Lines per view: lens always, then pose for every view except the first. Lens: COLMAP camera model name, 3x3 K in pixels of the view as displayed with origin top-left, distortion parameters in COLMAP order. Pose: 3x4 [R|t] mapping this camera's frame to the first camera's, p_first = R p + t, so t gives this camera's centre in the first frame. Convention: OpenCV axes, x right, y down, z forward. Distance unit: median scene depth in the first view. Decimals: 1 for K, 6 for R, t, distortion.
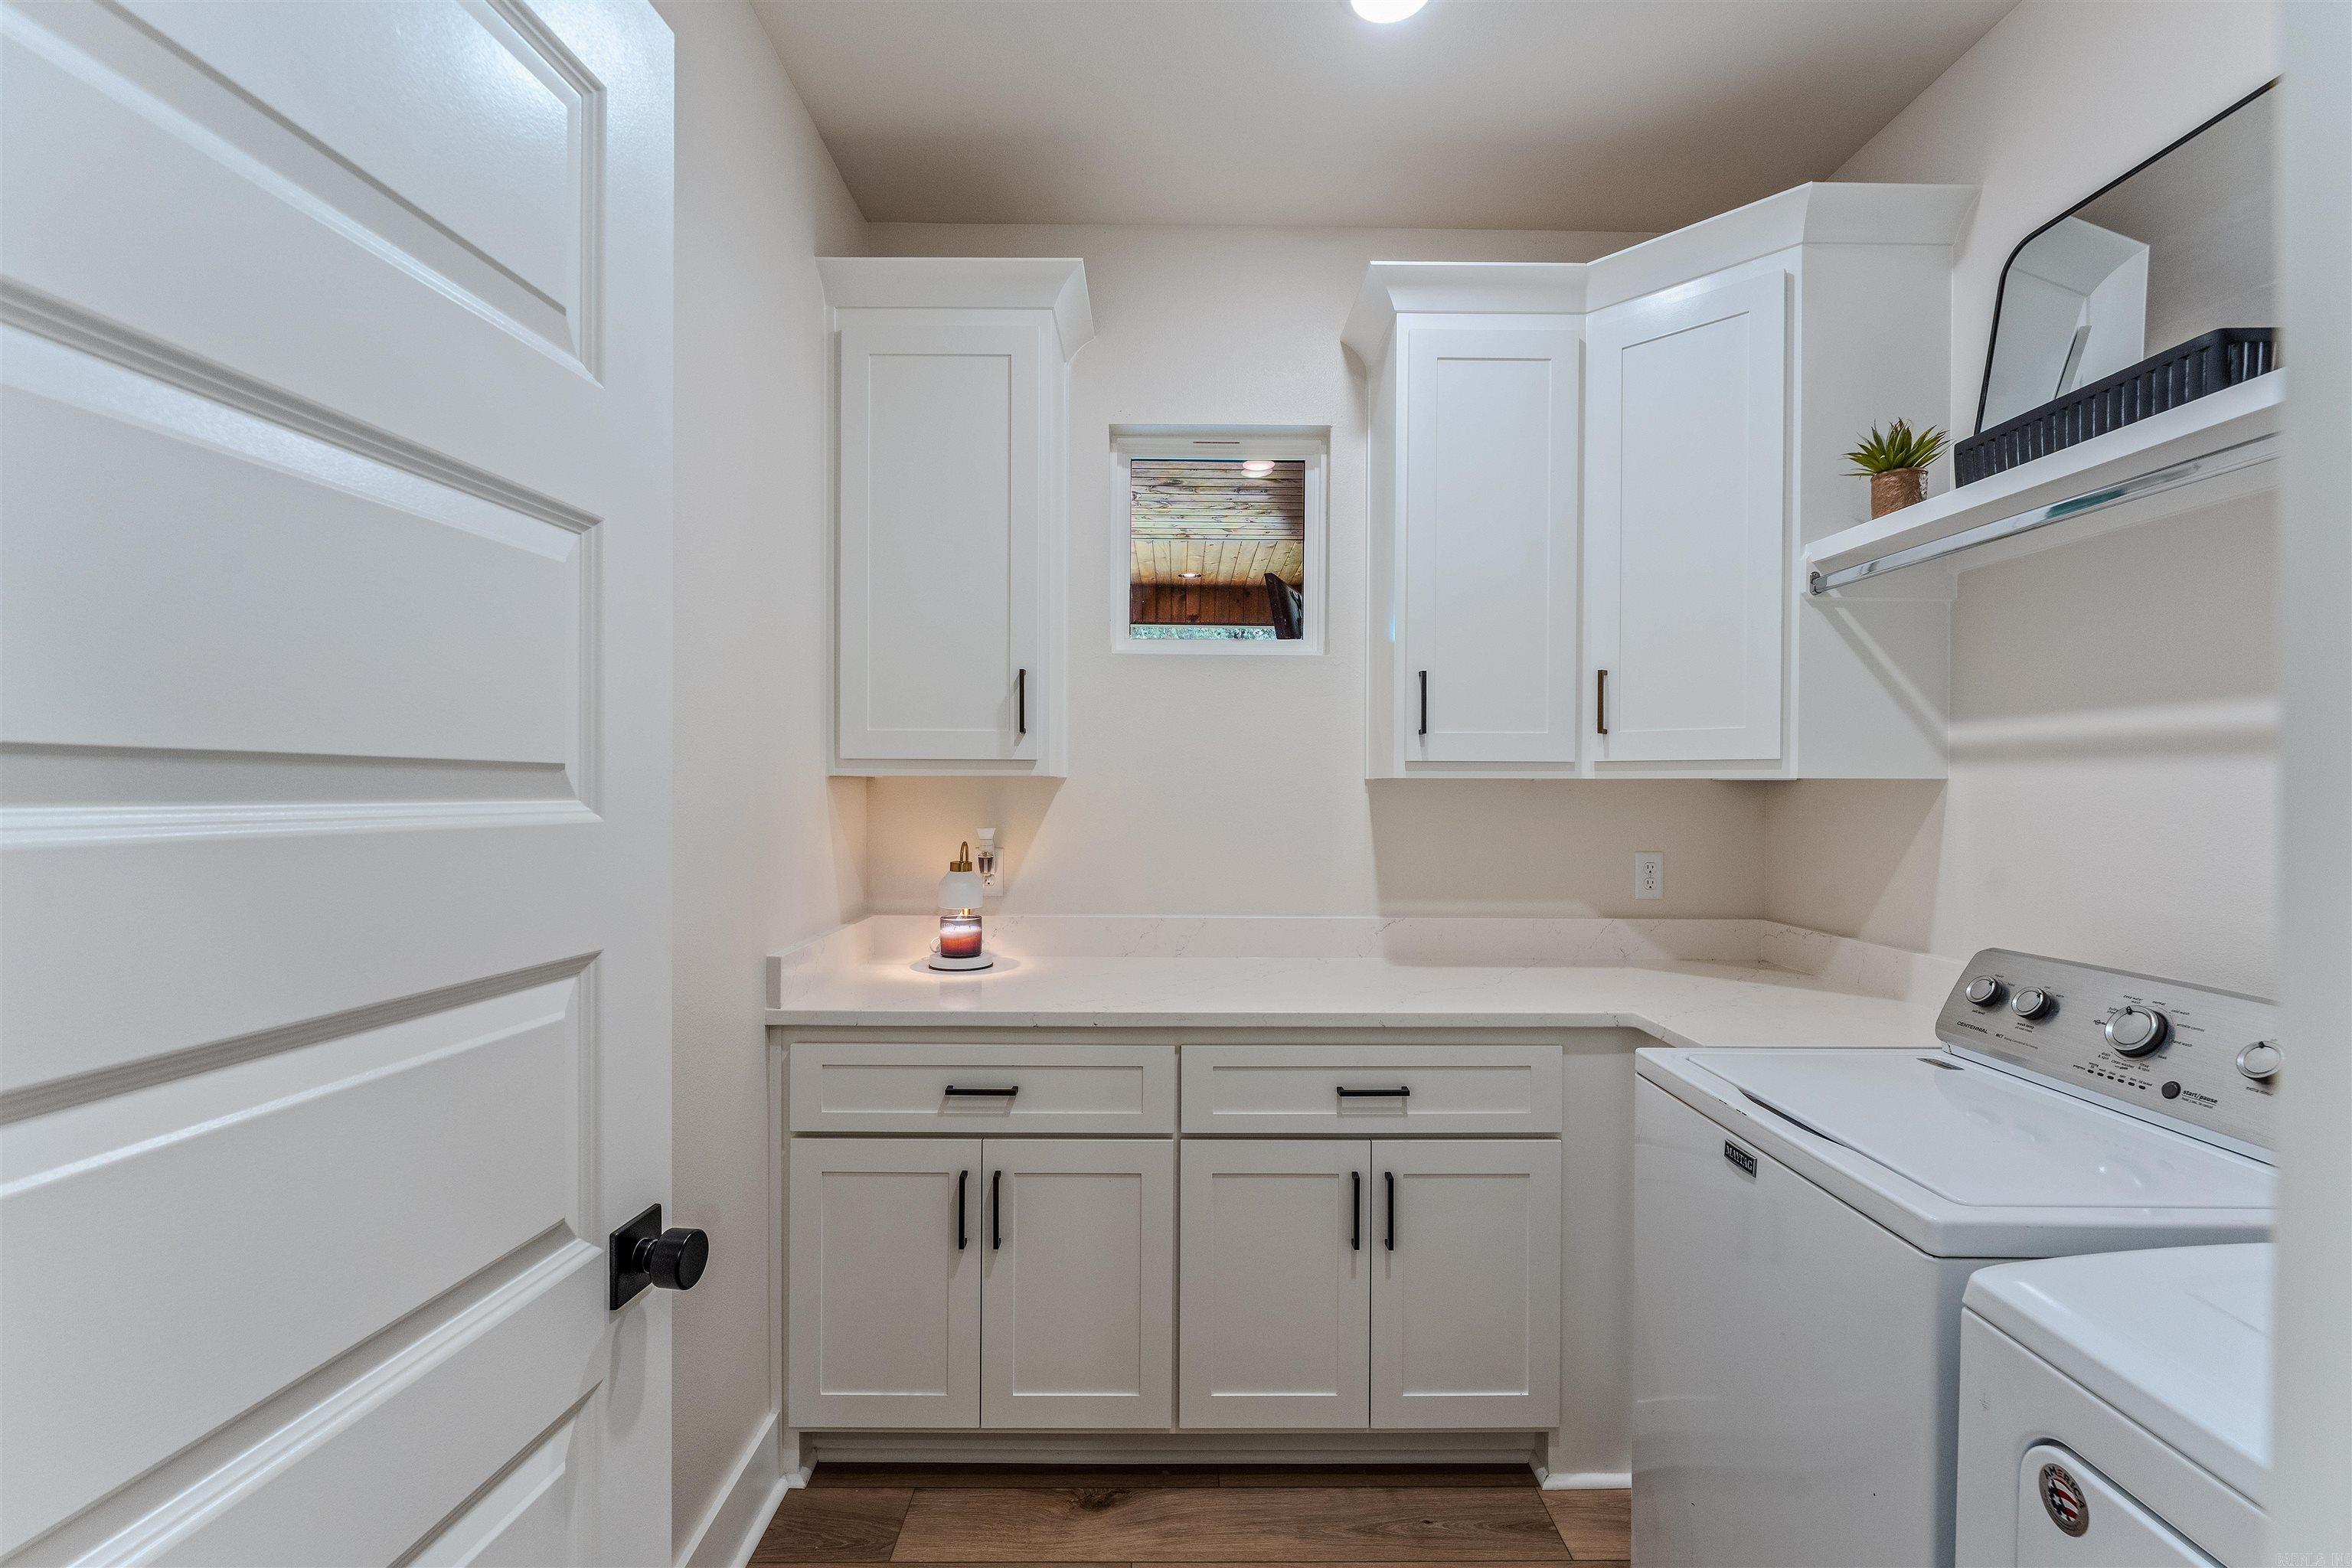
lens RADIAL K [[986.7, 0, 1257.9], [0, 986.7, 829.1], [0, 0, 1]] dist [-0.000288, -0.000809]
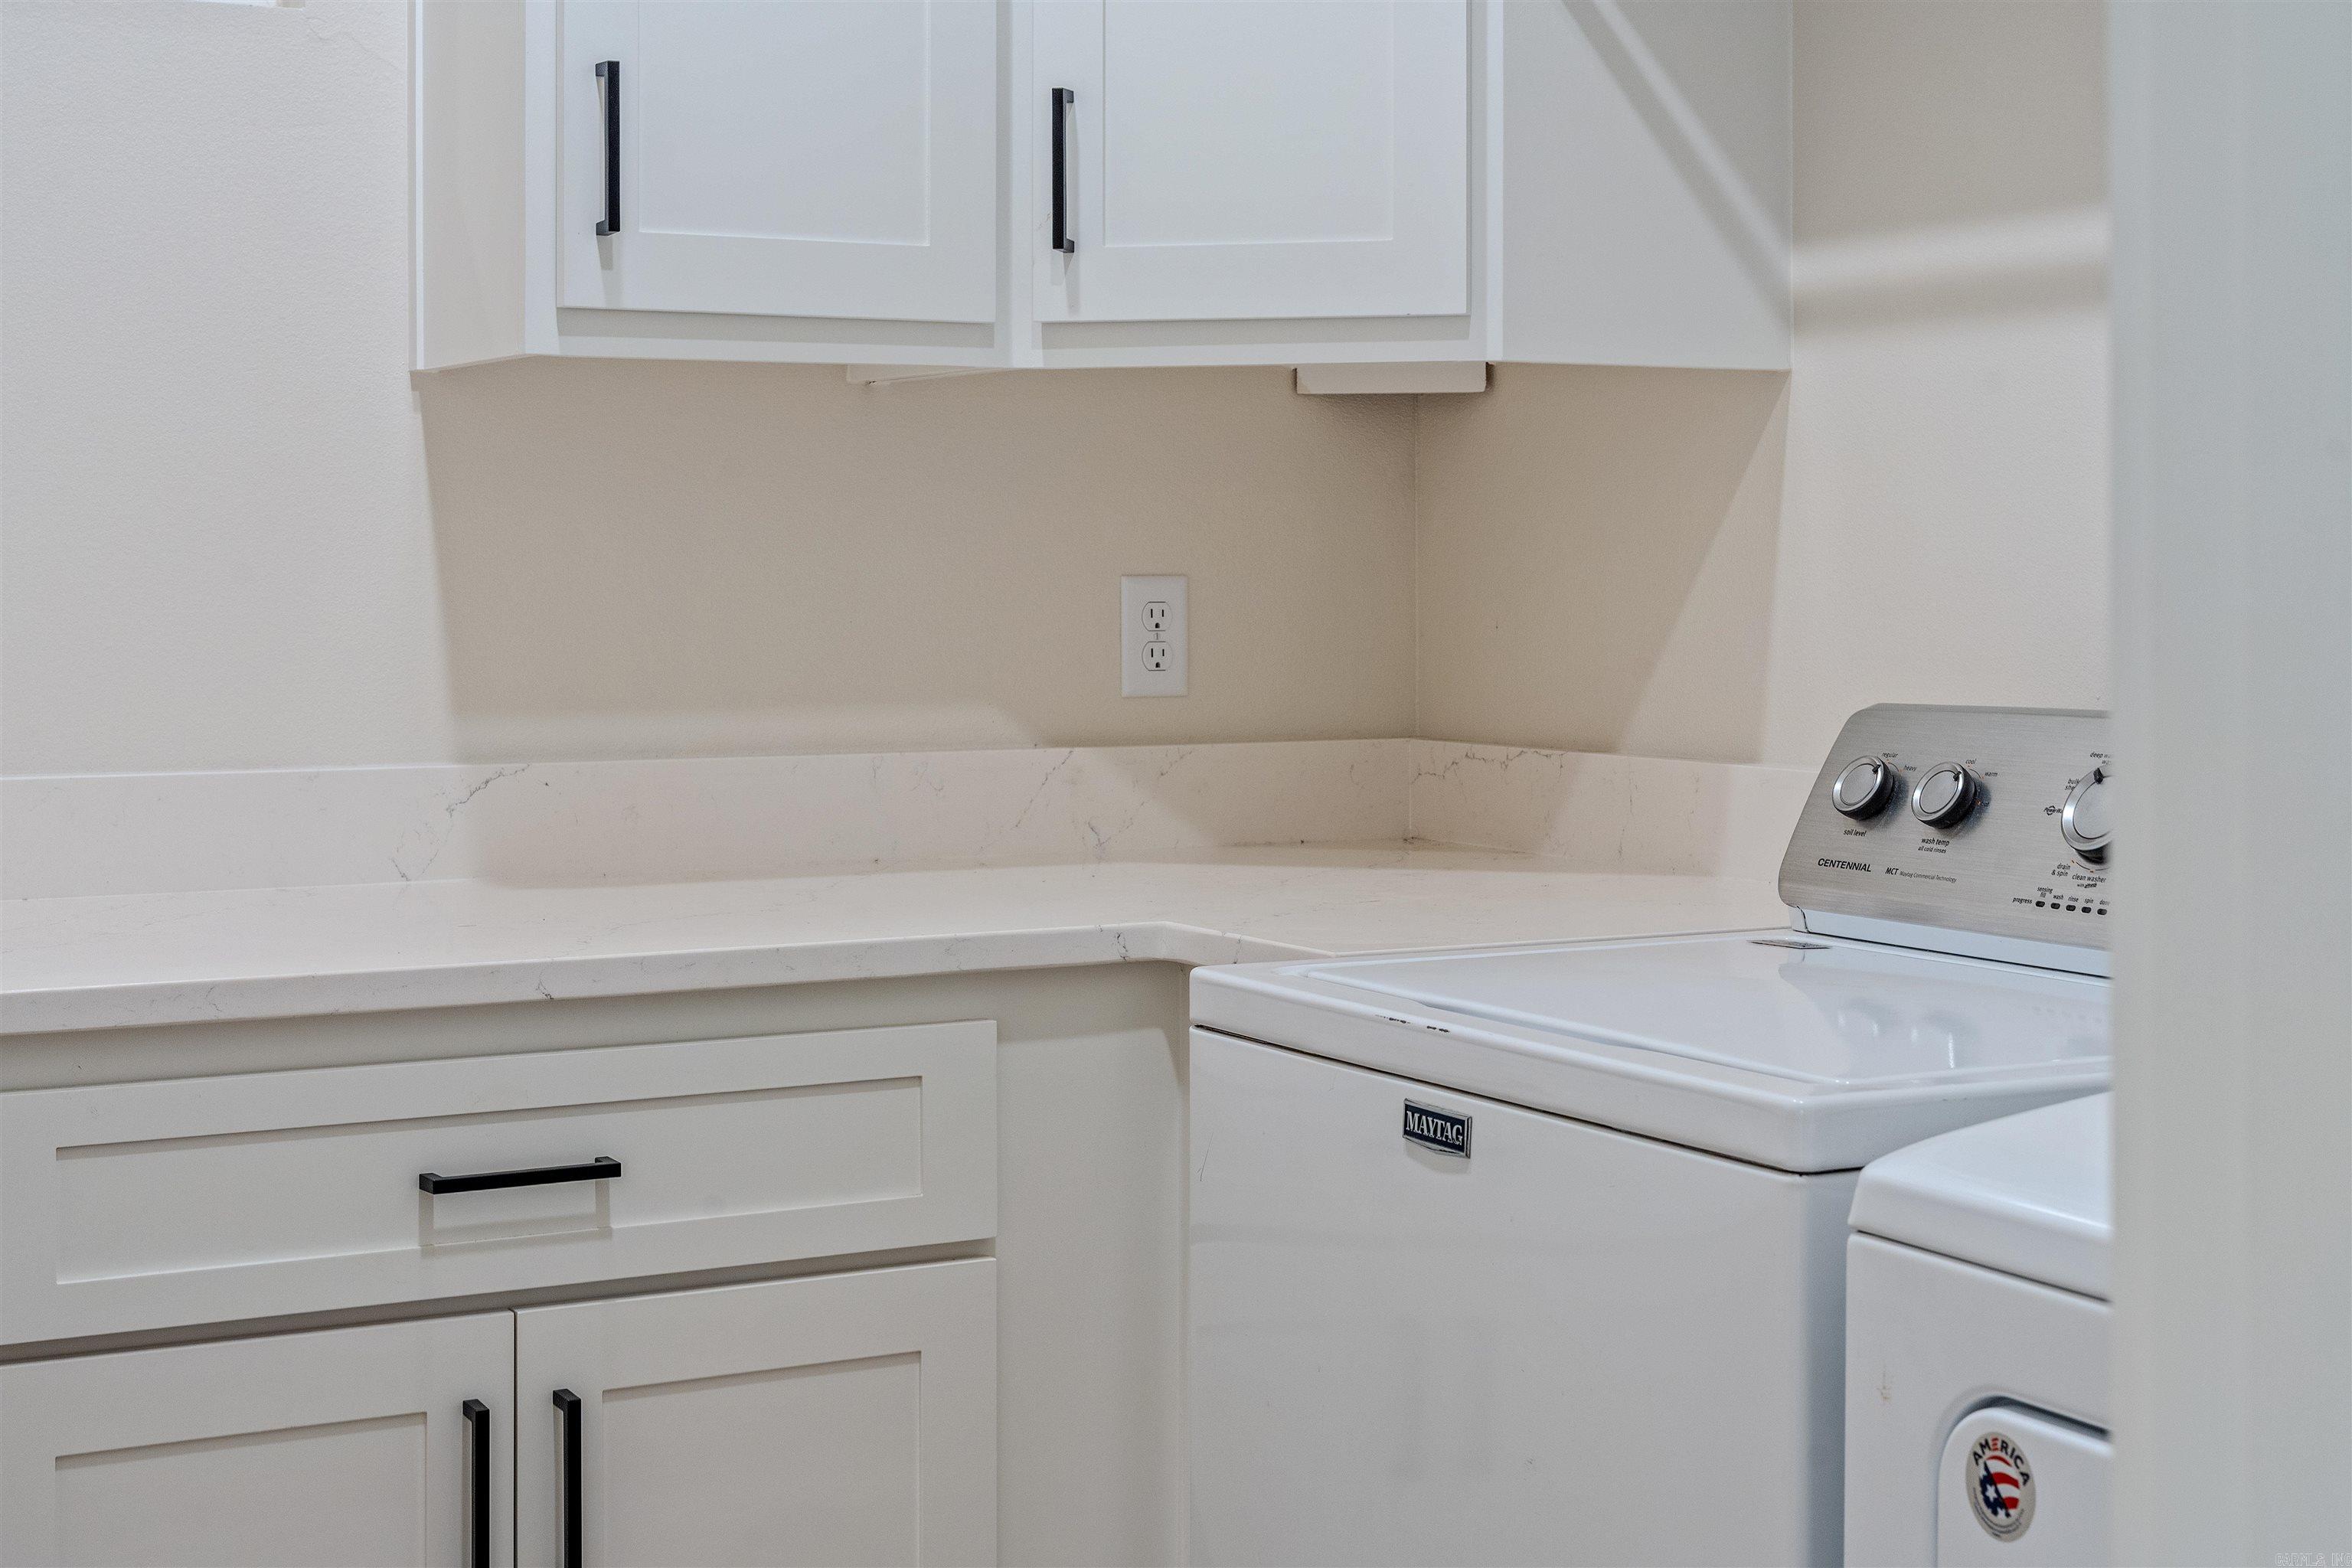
lens RADIAL K [[3373.8, 0, 1176.9], [0, 3373.8, 782.1], [0, 0, 1]] dist [0.009497, 0.000000]
pose [[0.902972, -0.016852, 0.429369, -0.204166], [0.012891, 0.999843, 0.012134, 0.105387], [-0.429506, -0.005421, 0.903048, -0.255960]]
